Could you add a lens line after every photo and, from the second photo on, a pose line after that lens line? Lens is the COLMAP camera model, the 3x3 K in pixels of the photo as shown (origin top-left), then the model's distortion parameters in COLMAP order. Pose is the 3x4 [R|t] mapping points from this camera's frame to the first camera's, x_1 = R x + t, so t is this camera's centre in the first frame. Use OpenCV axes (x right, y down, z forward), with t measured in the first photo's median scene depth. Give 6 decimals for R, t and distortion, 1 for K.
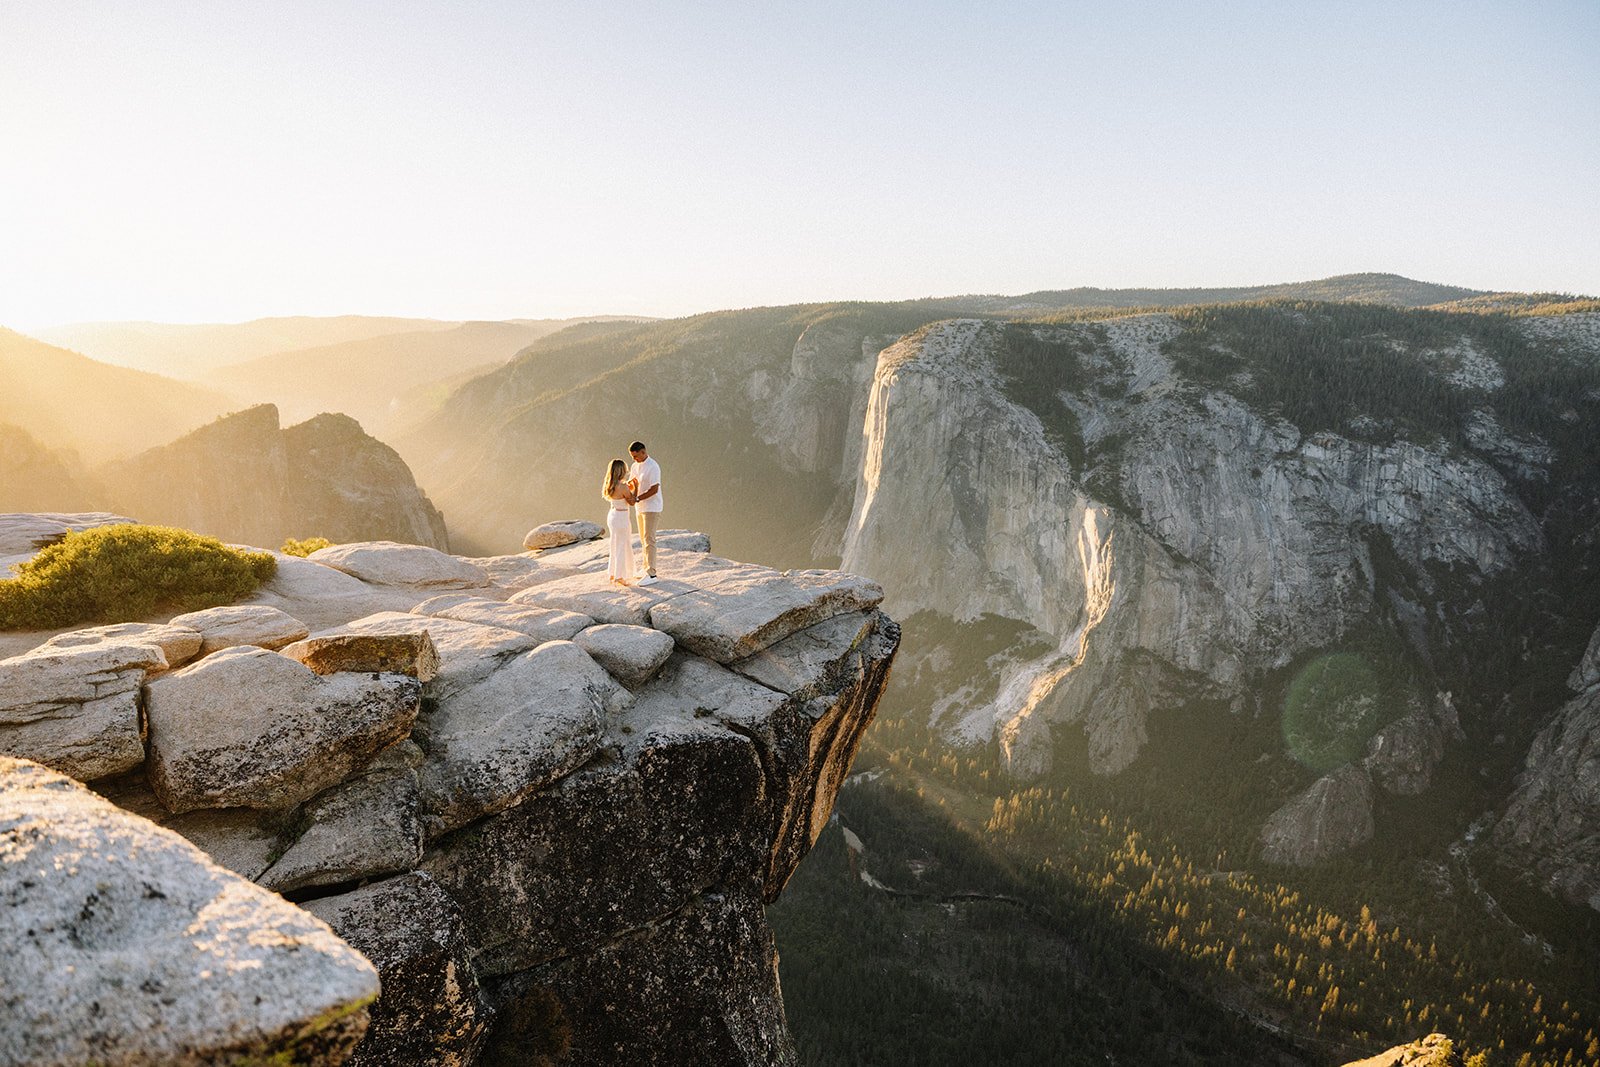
lens RADIAL K [[1025.3, 0, 788.5], [0, 1025.3, 524.4], [0, 0, 1]] dist [0.000975, 0.002911]
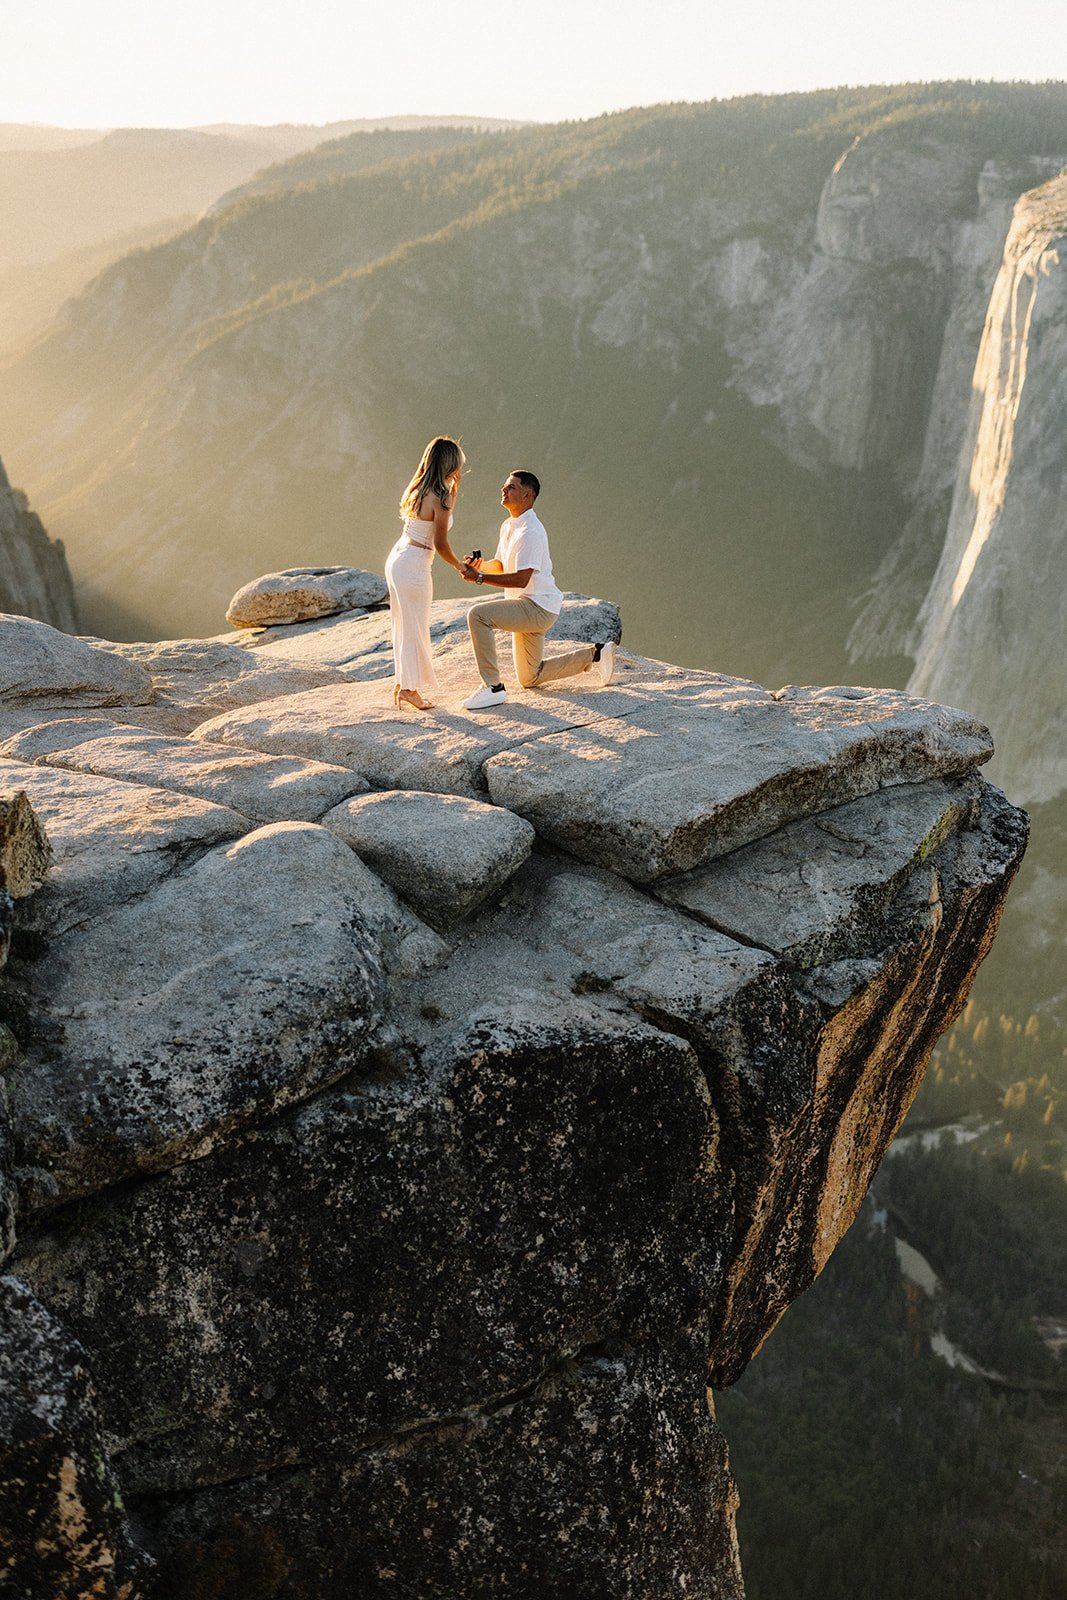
lens RADIAL K [[2224.6, 0, 534.0], [0, 2224.6, 782.5], [0, 0, 1]] dist [0.008393, 0.059016]
pose [[0.992841, 0.031357, -0.115256, 0.005705], [-0.020830, 0.995594, 0.091427, -0.001816], [0.117615, -0.088372, 0.989119, -0.007768]]
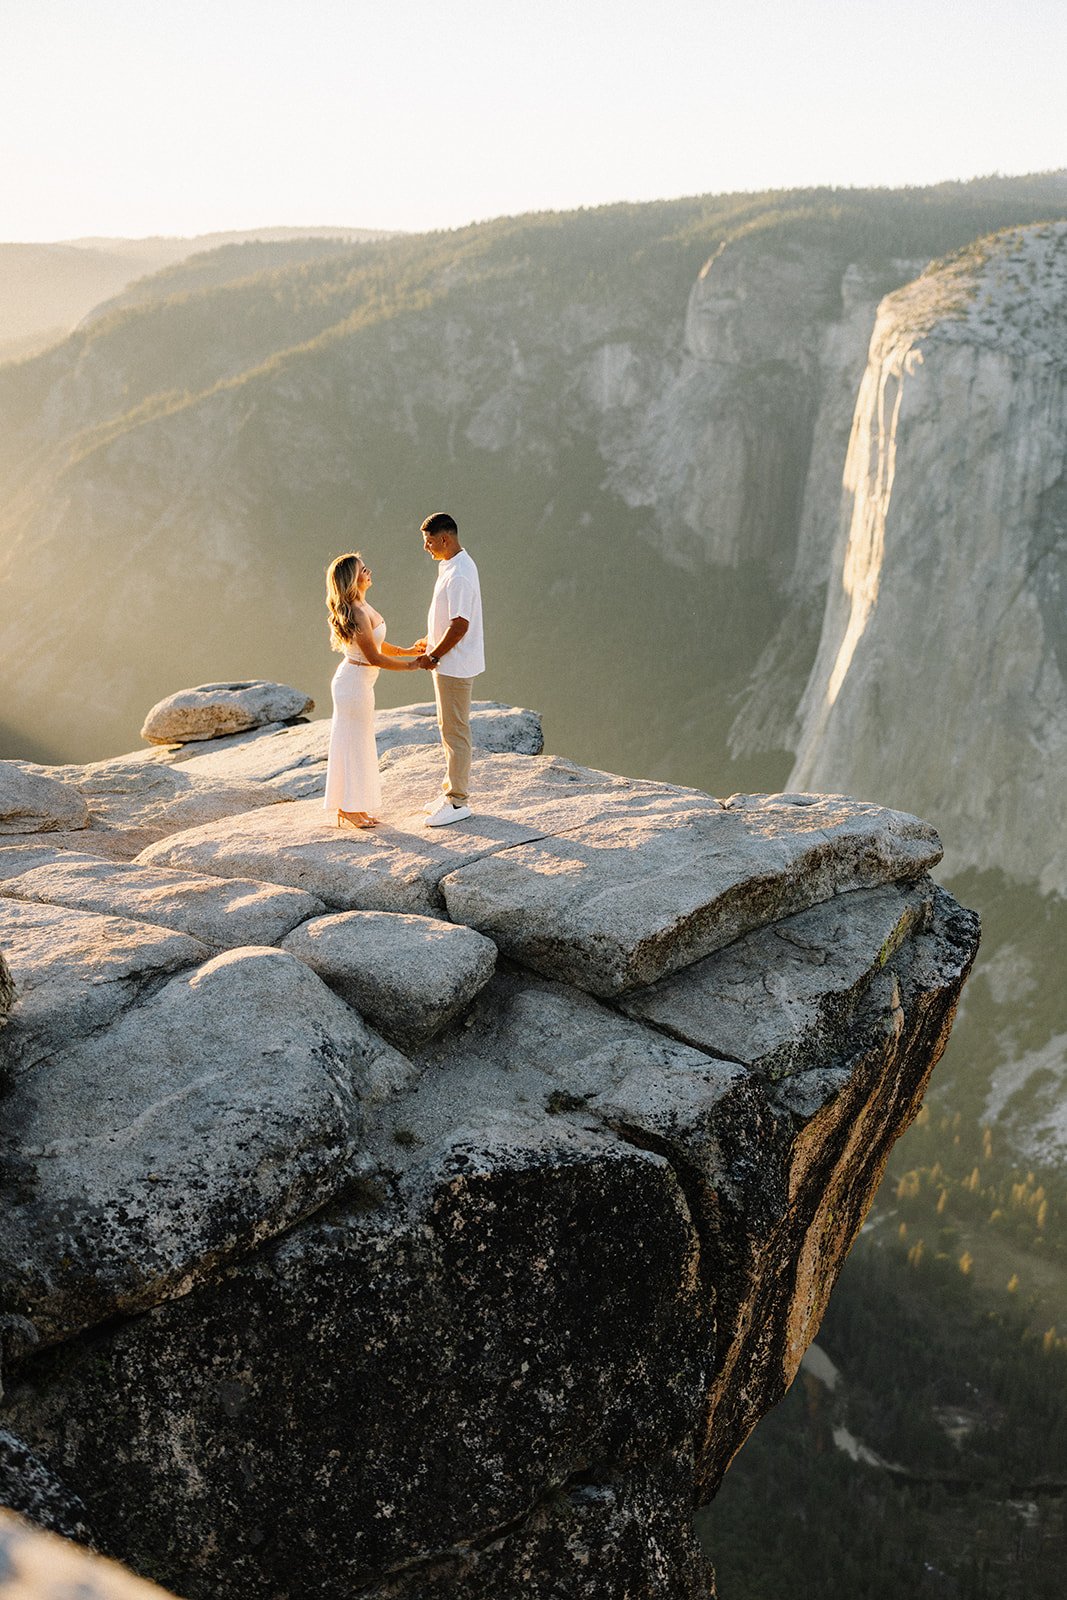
lens RADIAL K [[2224.9, 0, 533.5], [0, 2224.9, 800.0], [0, 0, 1]] dist [0.011758, 0.008982]
pose [[0.997897, 0.001298, -0.064810, -0.031974], [0.002137, 0.998597, 0.052909, -0.007639], [0.064788, -0.052936, 0.996494, -0.002656]]
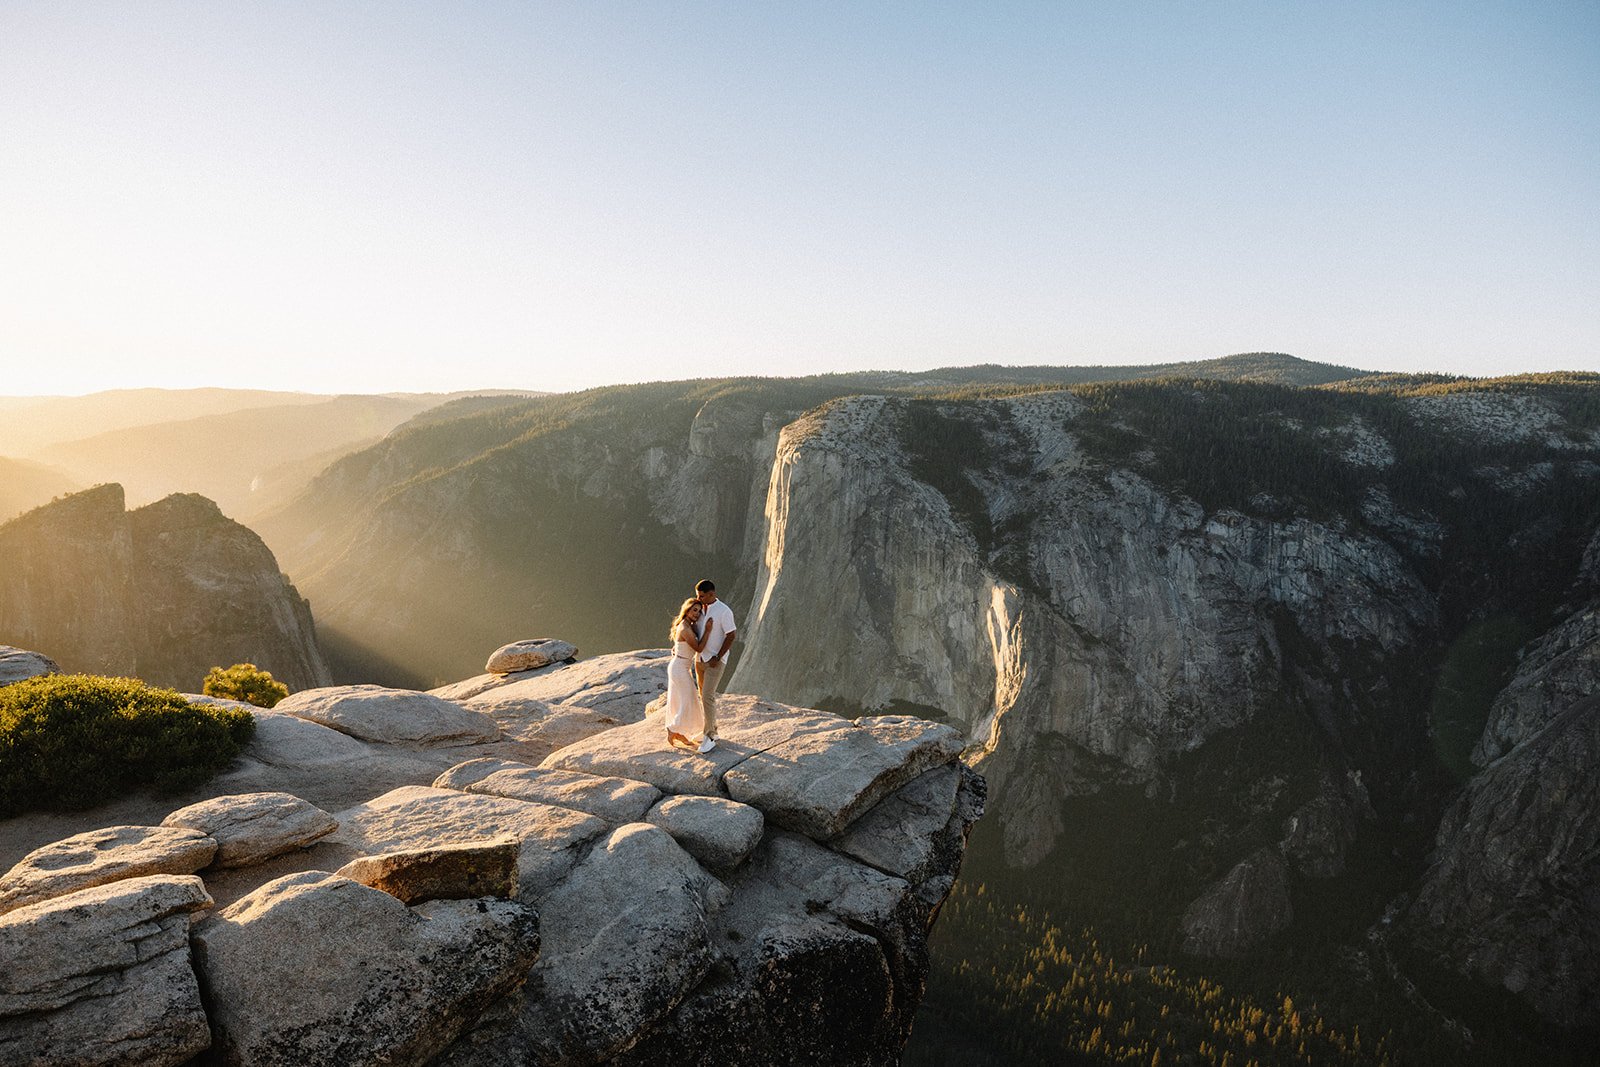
lens RADIAL K [[1076.5, 0, 783.4], [0, 1076.5, 530.7], [0, 0, 1]] dist [0.005282, -0.001473]
pose [[0.995937, -0.005792, 0.089866, -0.188533], [0.012229, 0.997384, -0.071239, -0.065291], [-0.089219, 0.072049, 0.993403, 0.091021]]
